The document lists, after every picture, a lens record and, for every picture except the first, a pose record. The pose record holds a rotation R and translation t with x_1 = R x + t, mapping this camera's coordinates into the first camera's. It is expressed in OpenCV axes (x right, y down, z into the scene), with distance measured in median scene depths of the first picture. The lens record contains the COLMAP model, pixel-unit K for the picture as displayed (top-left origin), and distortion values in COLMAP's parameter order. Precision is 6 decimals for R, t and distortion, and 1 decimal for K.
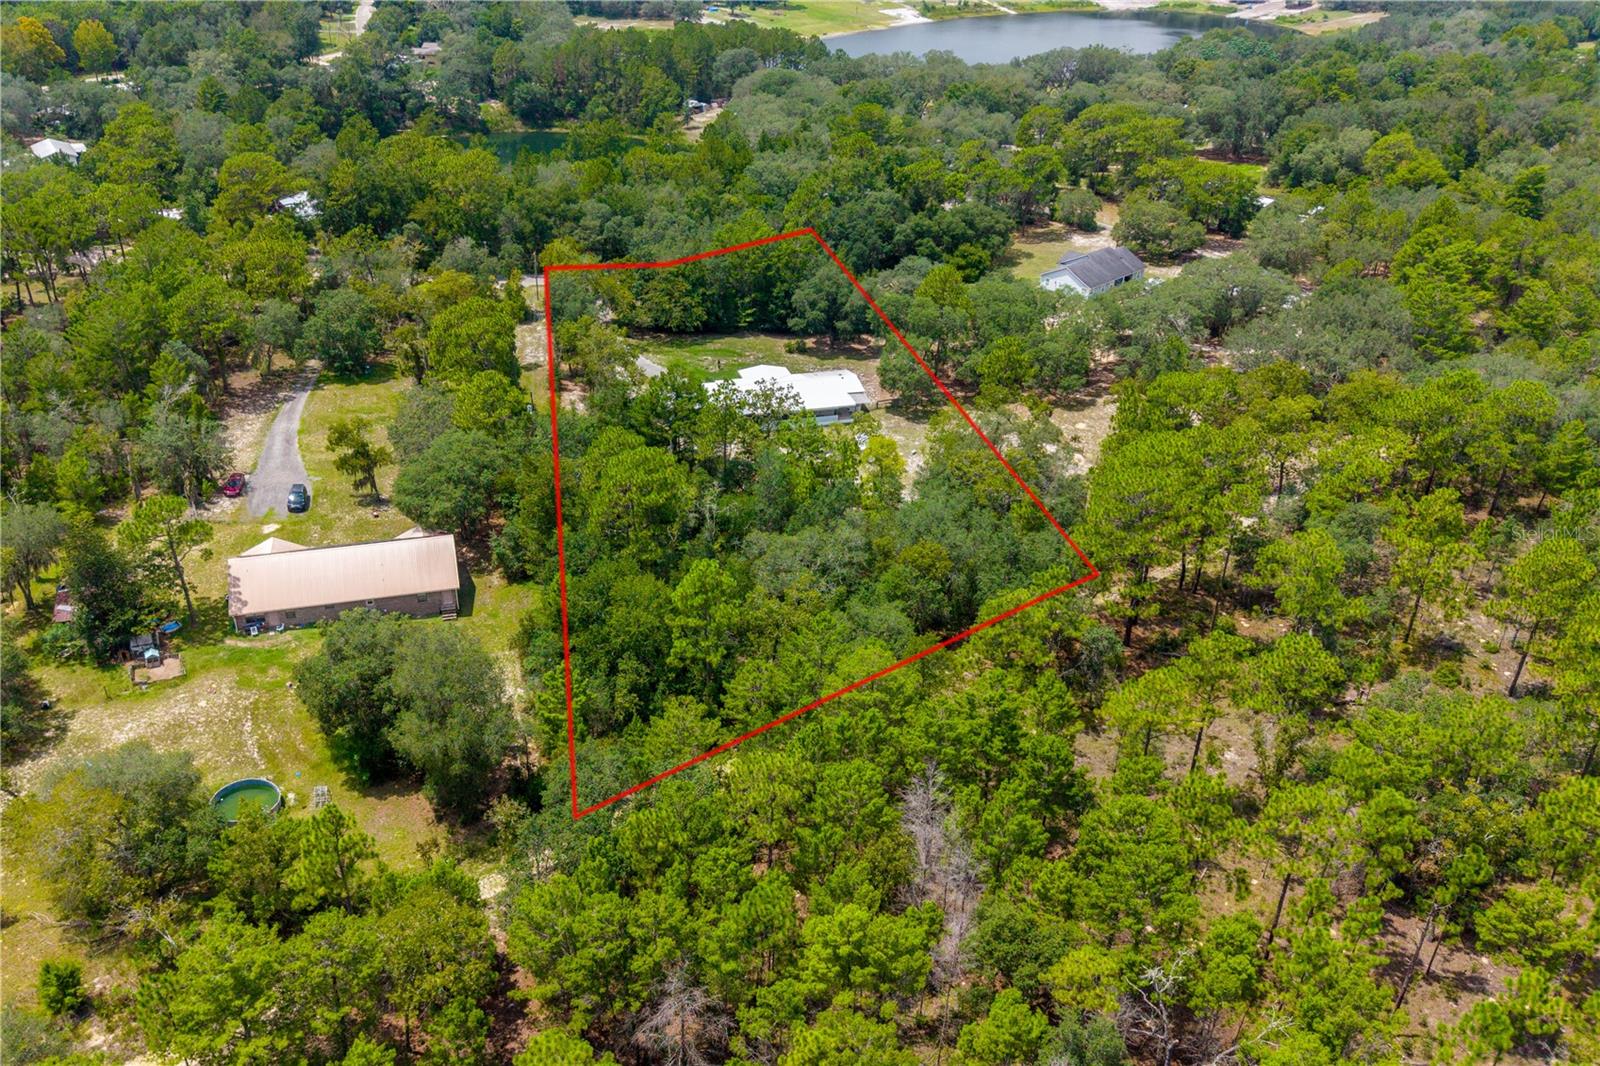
lens RADIAL K [[1269.0, 0, 760.1], [0, 1269.0, 541.5], [0, 0, 1]] dist [-0.001162, -0.006707]
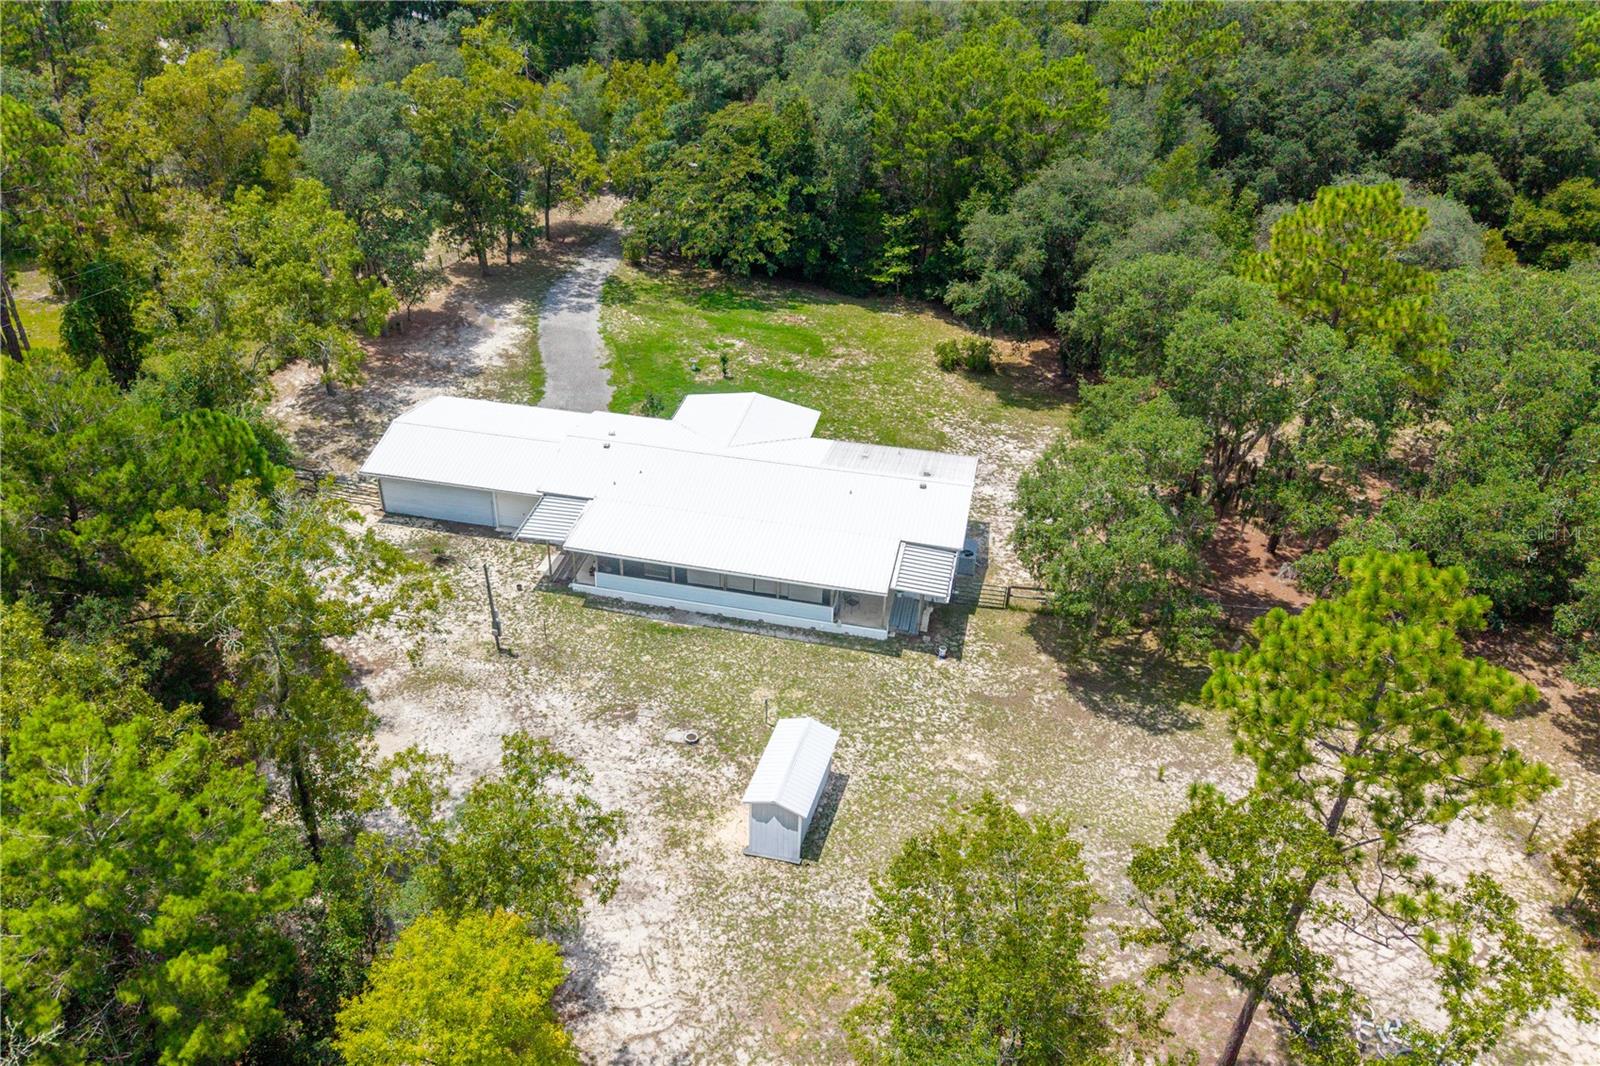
lens RADIAL K [[1269.0, 0, 760.1], [0, 1269.0, 541.5], [0, 0, 1]] dist [-0.001162, -0.006707]
pose [[0.885152, 0.245012, -0.395569, 0.137654], [-0.222240, 0.969514, 0.103208, -0.122233], [0.408797, -0.003443, 0.912619, 0.606464]]
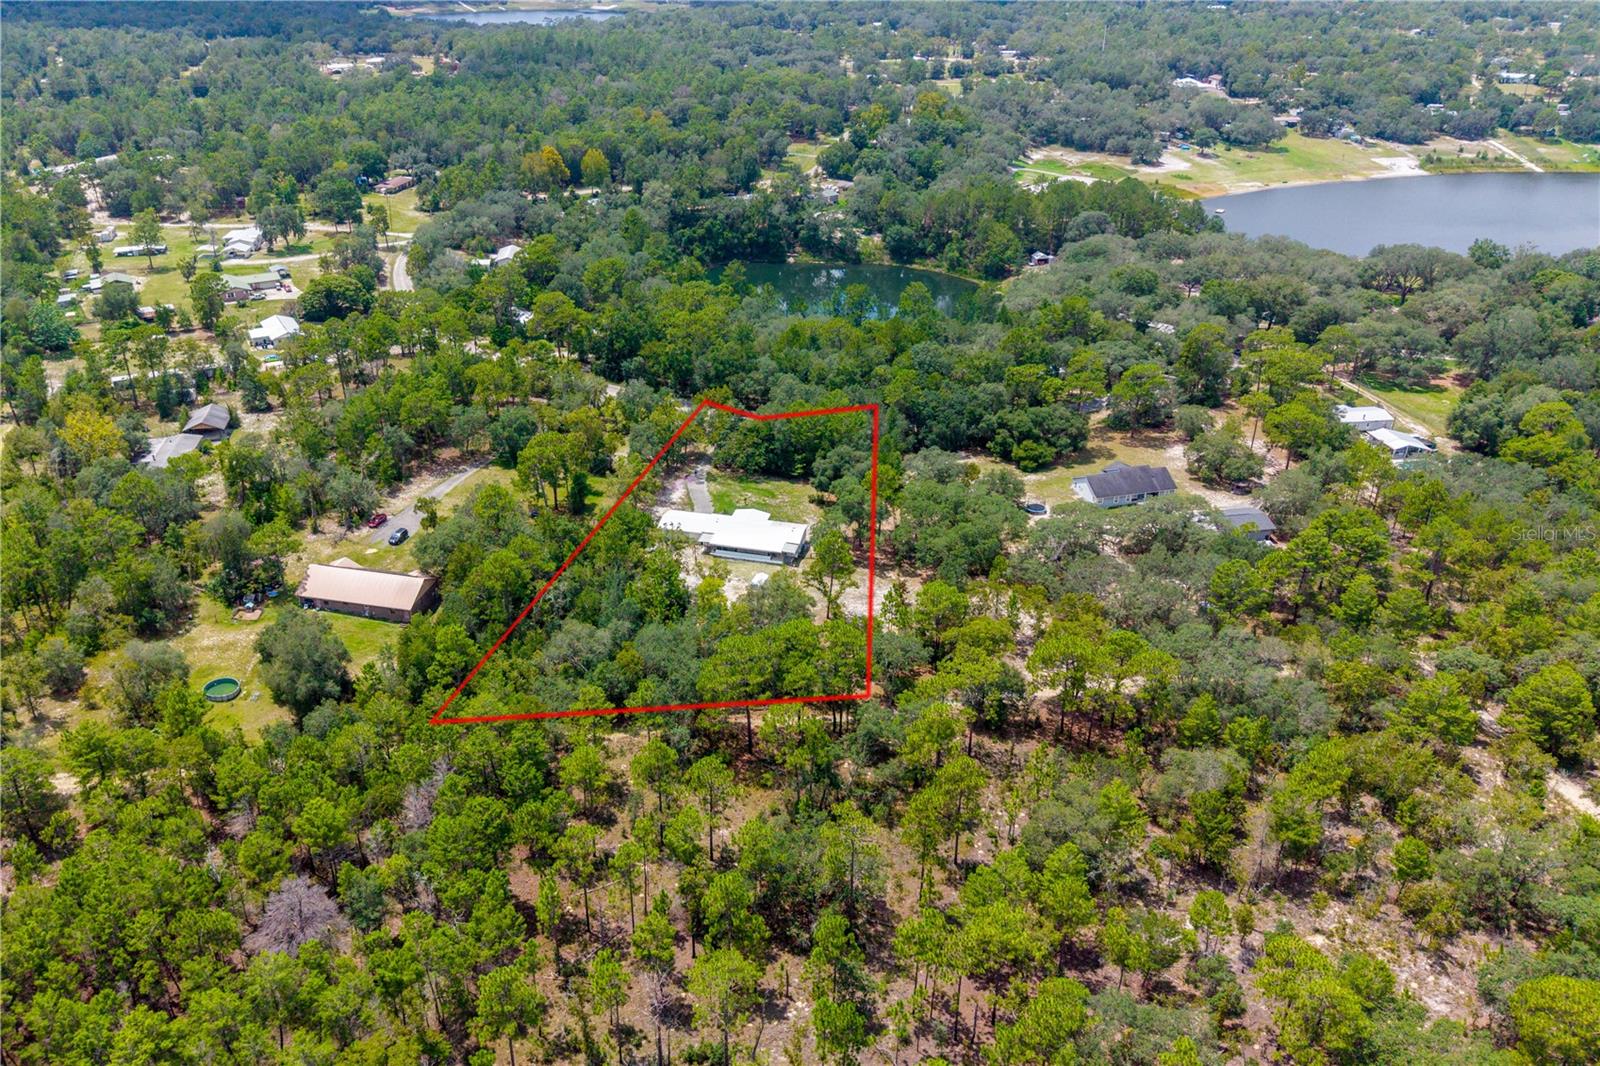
lens RADIAL K [[1269.0, 0, 760.1], [0, 1269.0, 541.5], [0, 0, 1]] dist [-0.001162, -0.006707]
pose [[0.880457, 0.209131, -0.425512, 0.538333], [-0.226599, 0.973939, 0.009800, -0.107623], [0.416472, 0.087791, 0.904900, -0.213717]]
